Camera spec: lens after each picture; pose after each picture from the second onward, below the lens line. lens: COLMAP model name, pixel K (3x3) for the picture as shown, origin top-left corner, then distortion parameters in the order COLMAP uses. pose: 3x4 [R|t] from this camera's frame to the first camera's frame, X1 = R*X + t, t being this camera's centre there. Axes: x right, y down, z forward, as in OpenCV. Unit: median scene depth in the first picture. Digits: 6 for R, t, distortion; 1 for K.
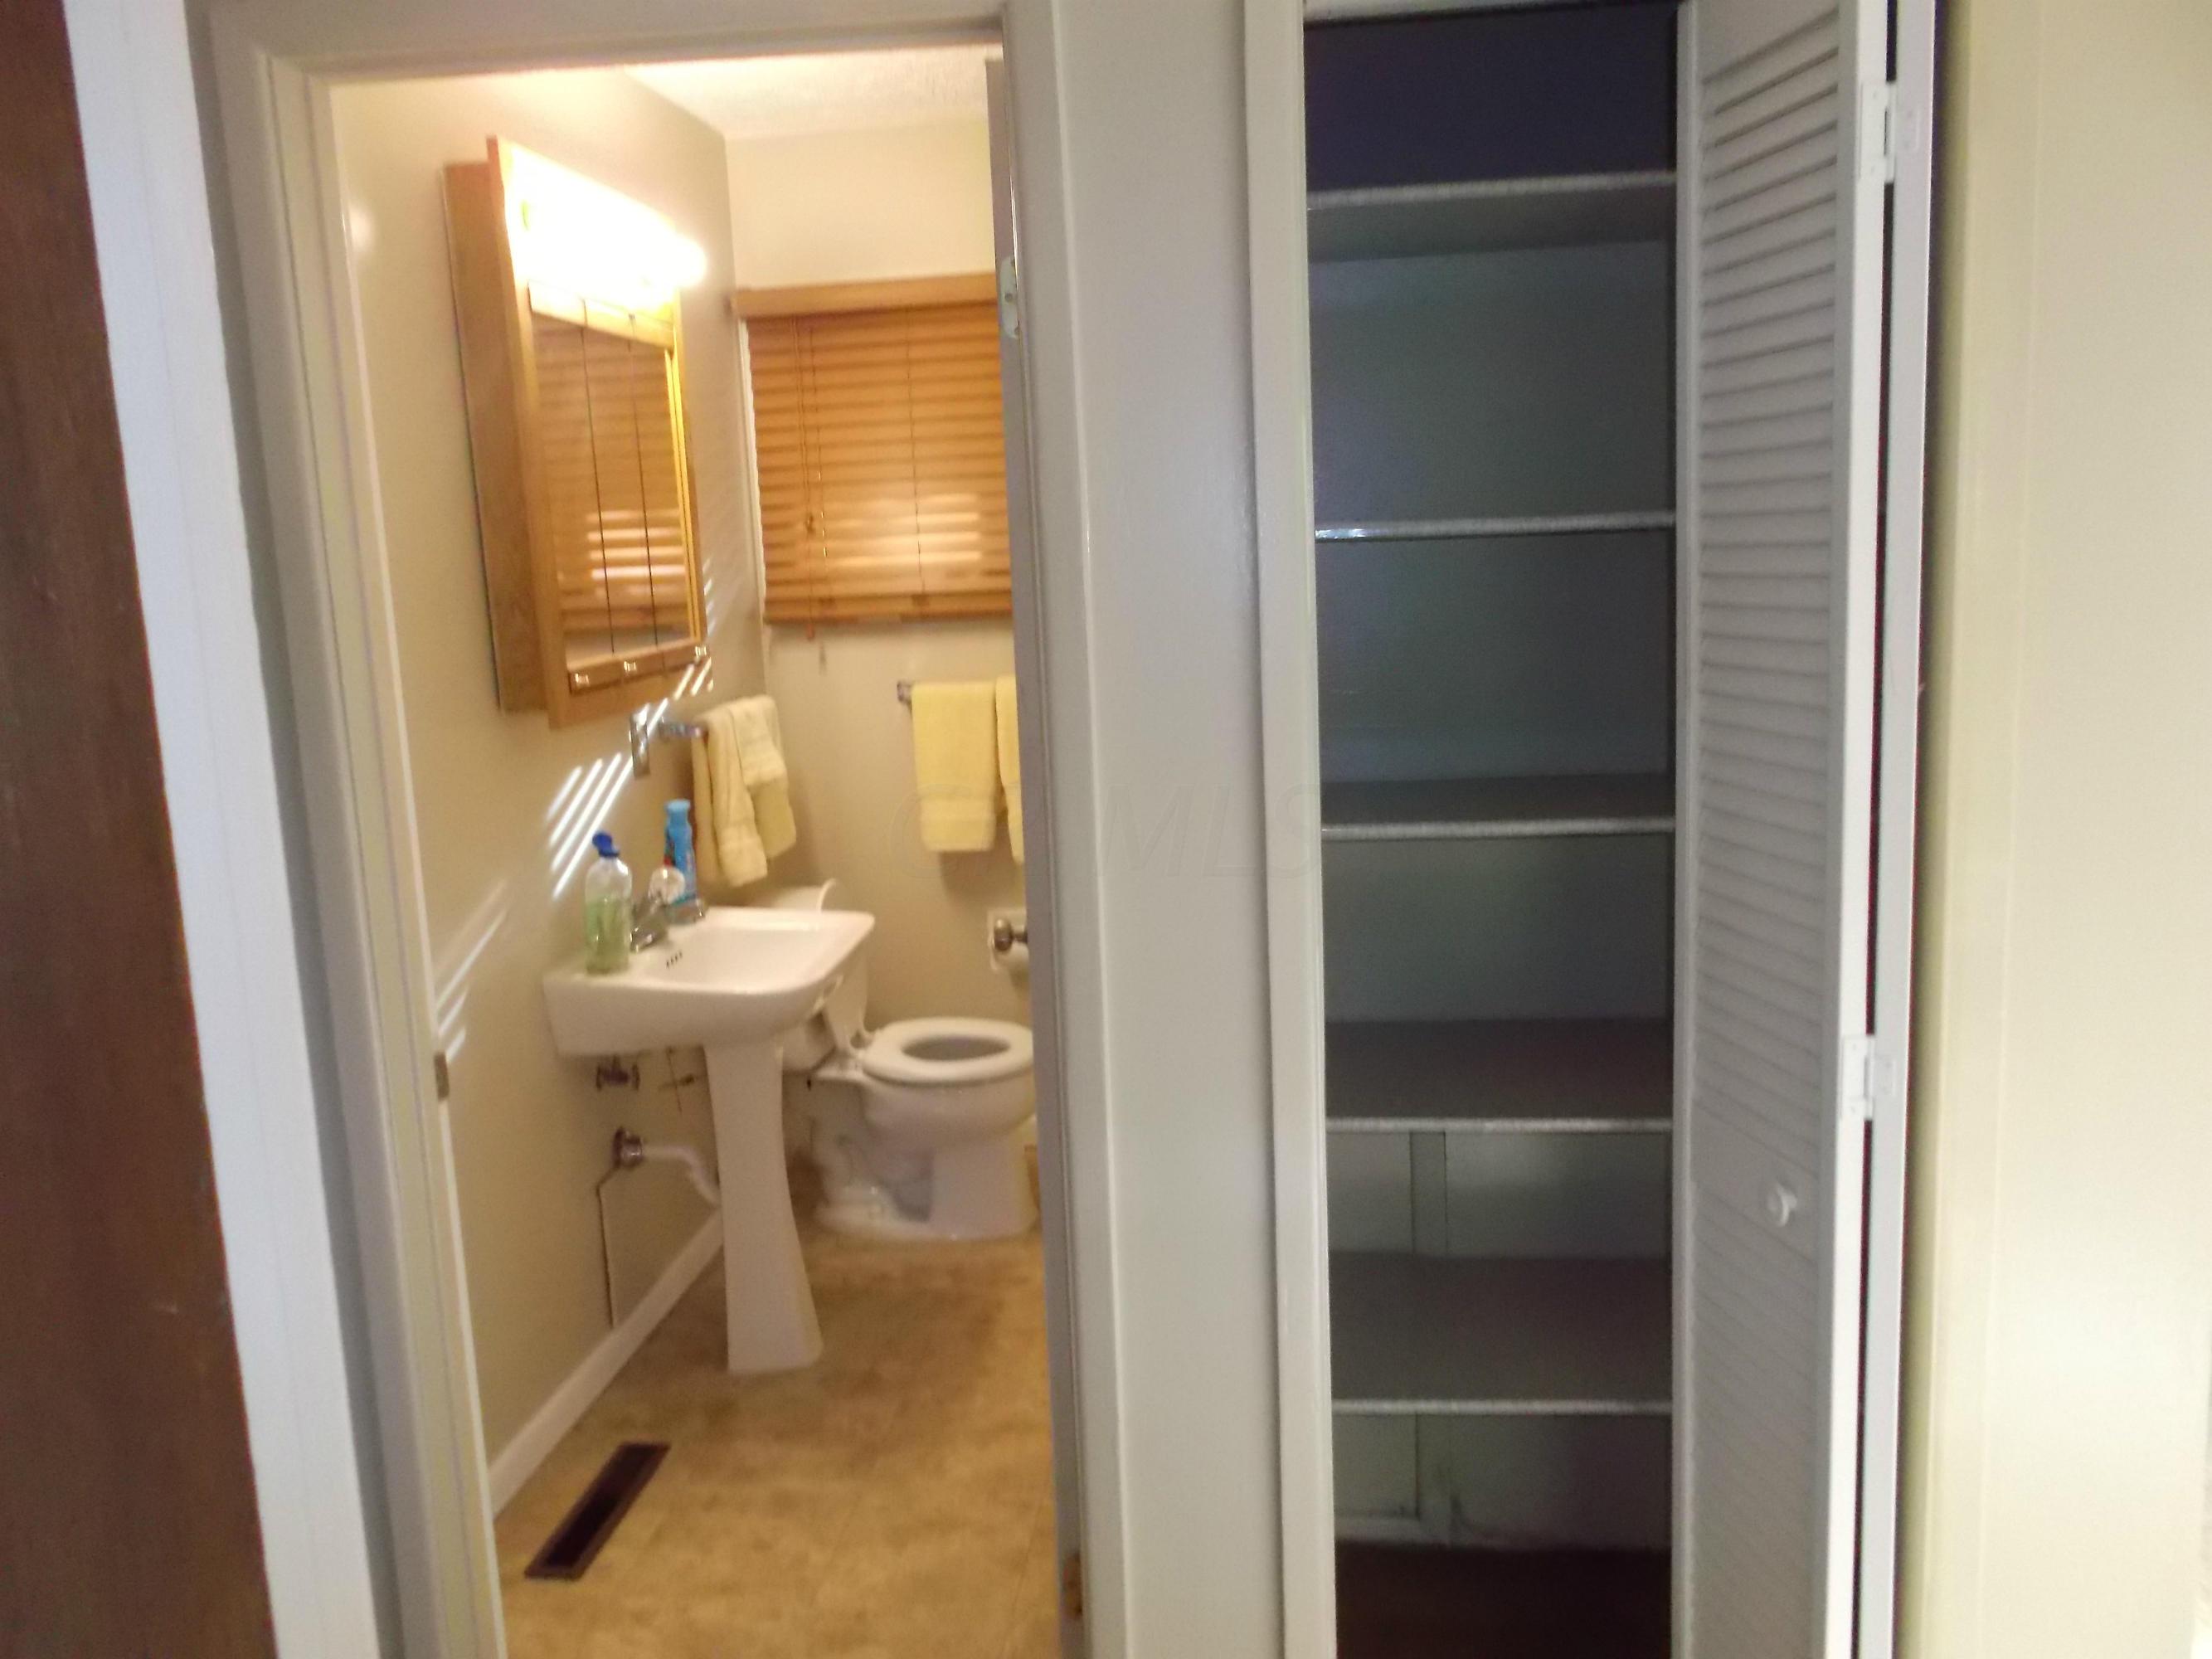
lens RADIAL K [[1750.1, 0, 1106.0], [0, 1750.1, 829.5], [0, 0, 1]] dist [-0.006239, -0.009453]
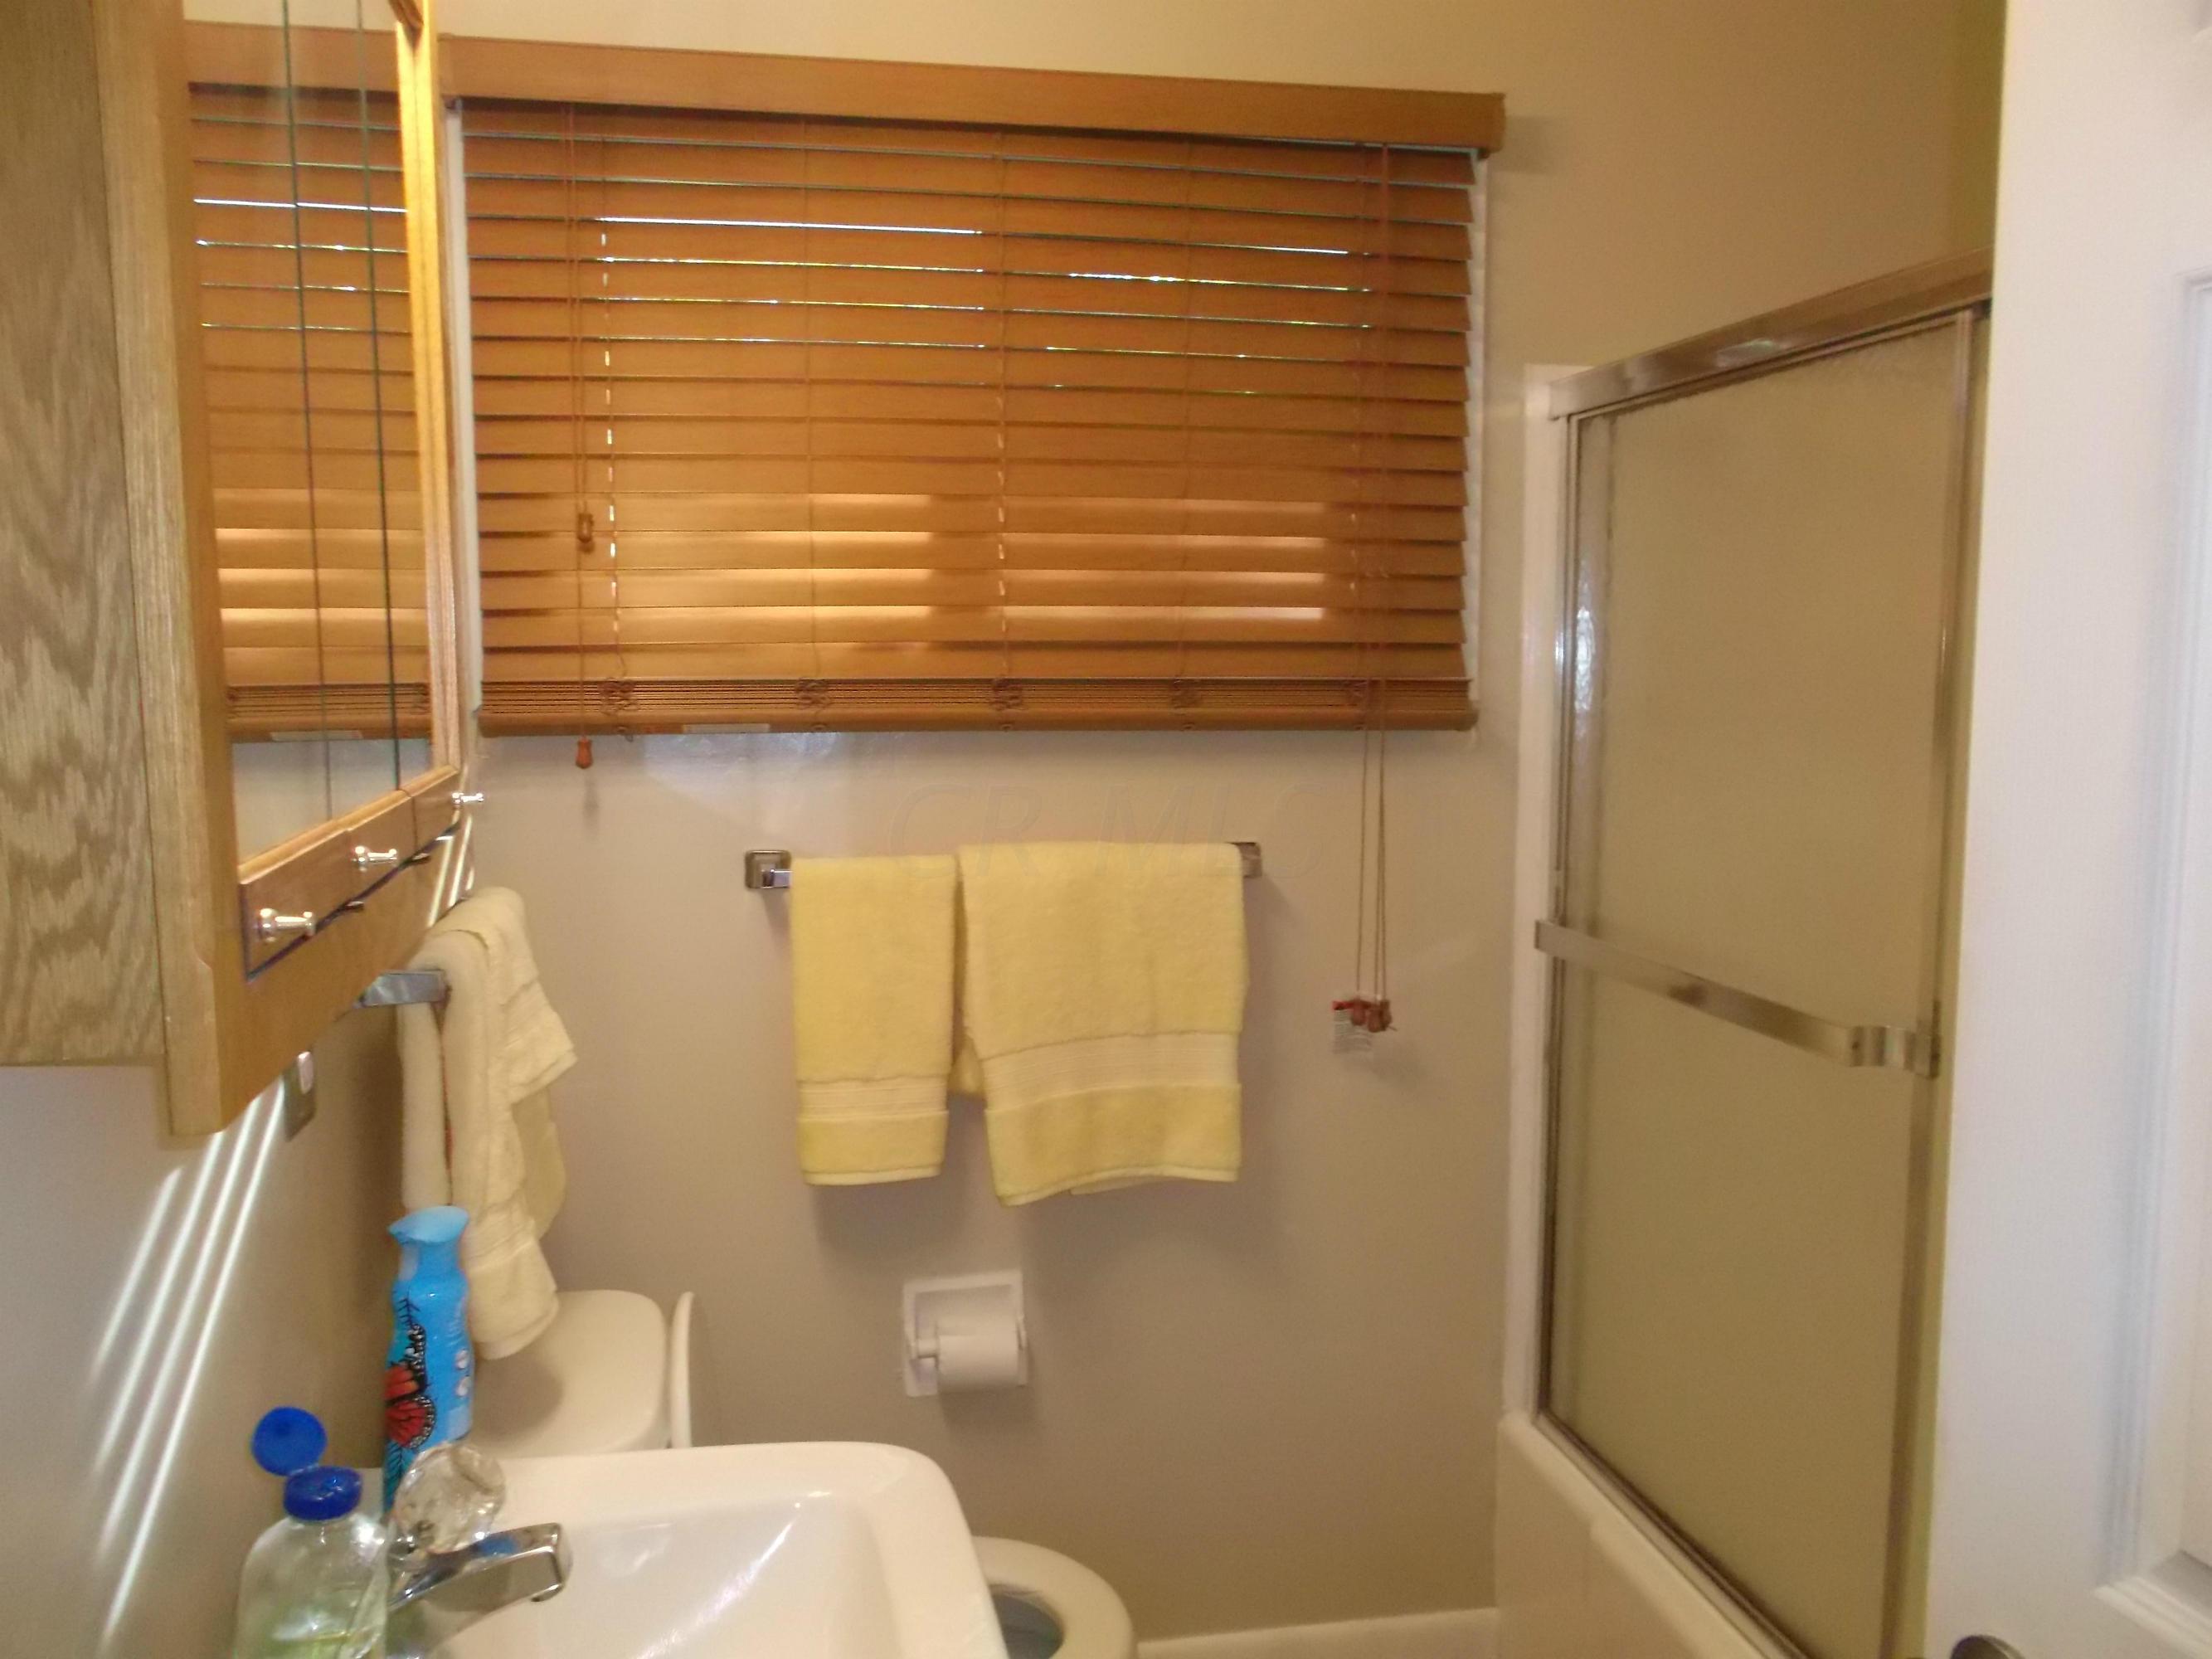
lens RADIAL K [[1750.1, 0, 1106.0], [0, 1750.1, 829.5], [0, 0, 1]] dist [-0.006239, -0.009453]
pose [[0.951680, 0.006517, 0.307024, -0.180163], [0.015096, 0.997573, -0.067967, -0.054709], [-0.306722, 0.069318, 0.949272, 0.487898]]
